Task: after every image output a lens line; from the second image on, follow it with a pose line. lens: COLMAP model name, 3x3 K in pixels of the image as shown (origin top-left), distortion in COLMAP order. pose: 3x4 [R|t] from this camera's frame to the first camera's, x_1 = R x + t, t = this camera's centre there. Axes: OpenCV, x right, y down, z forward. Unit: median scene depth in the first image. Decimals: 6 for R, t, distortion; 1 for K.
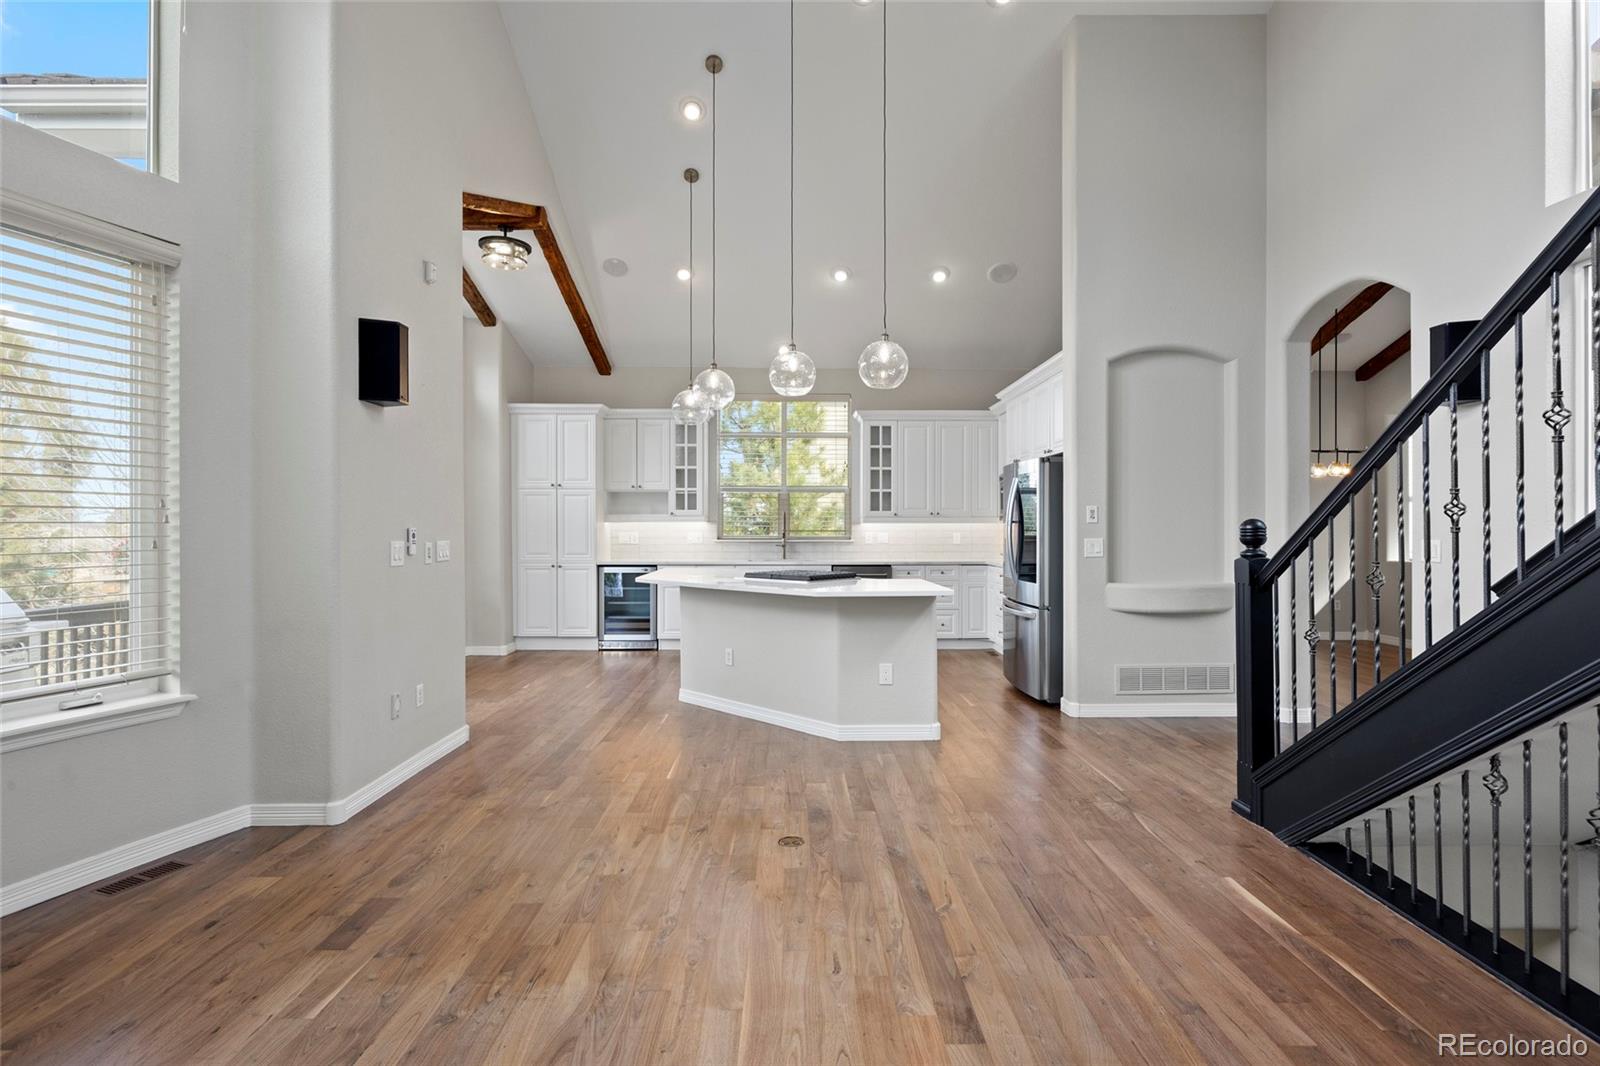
lens RADIAL K [[763.4, 0, 807.1], [0, 763.4, 529.6], [0, 0, 1]] dist [0.000761, 0.000029]
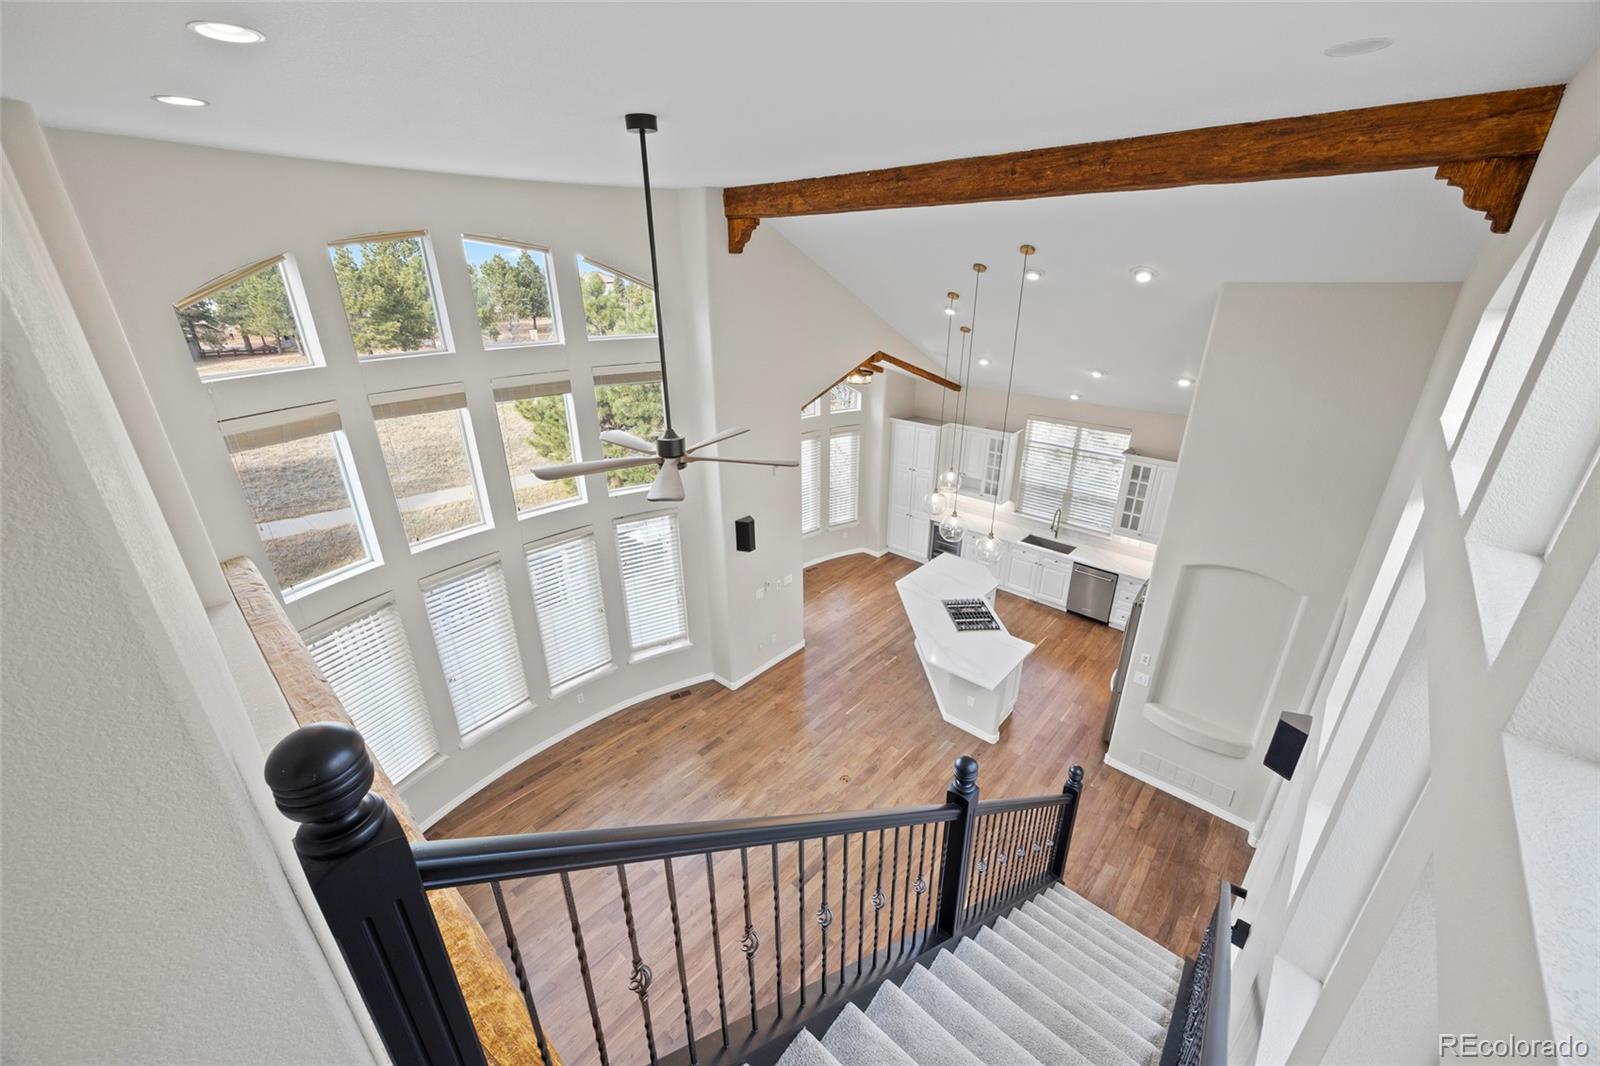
lens RADIAL K [[612.1, 0, 805.0], [0, 612.1, 535.5], [0, 0, 1]] dist [-0.000034, 0.000018]
pose [[0.731357, 0.269938, -0.626299, 0.369428], [-0.002598, 0.919430, 0.393245, -0.447847], [0.681990, -0.285975, 0.673133, -0.088542]]
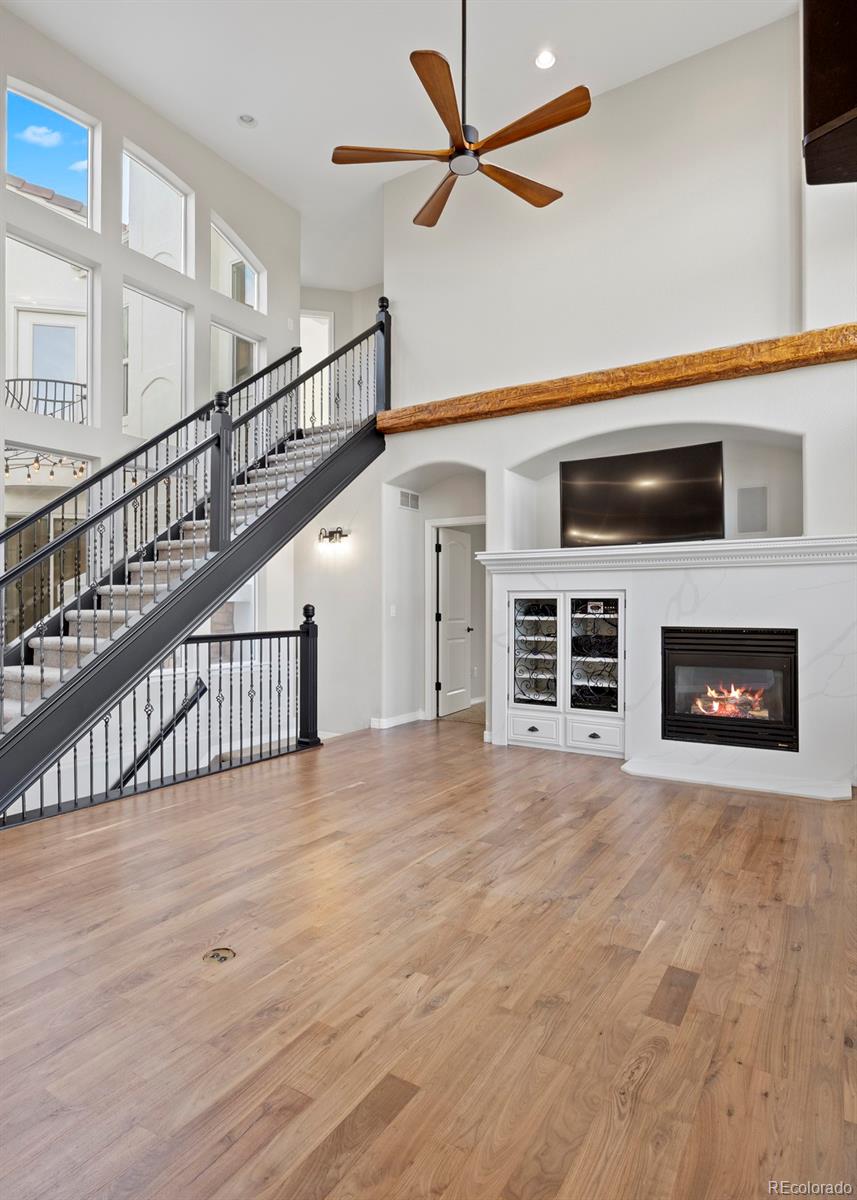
lens RADIAL K [[668.1, 0, 414.7], [0, 668.1, 599.8], [0, 0, 1]] dist [-0.006207, -0.000434]
pose [[-0.825438, 0.003502, 0.564482, -0.250506], [0.003682, 0.999993, -0.000820, 0.003157], [-0.564481, 0.001402, -0.825445, 0.594985]]
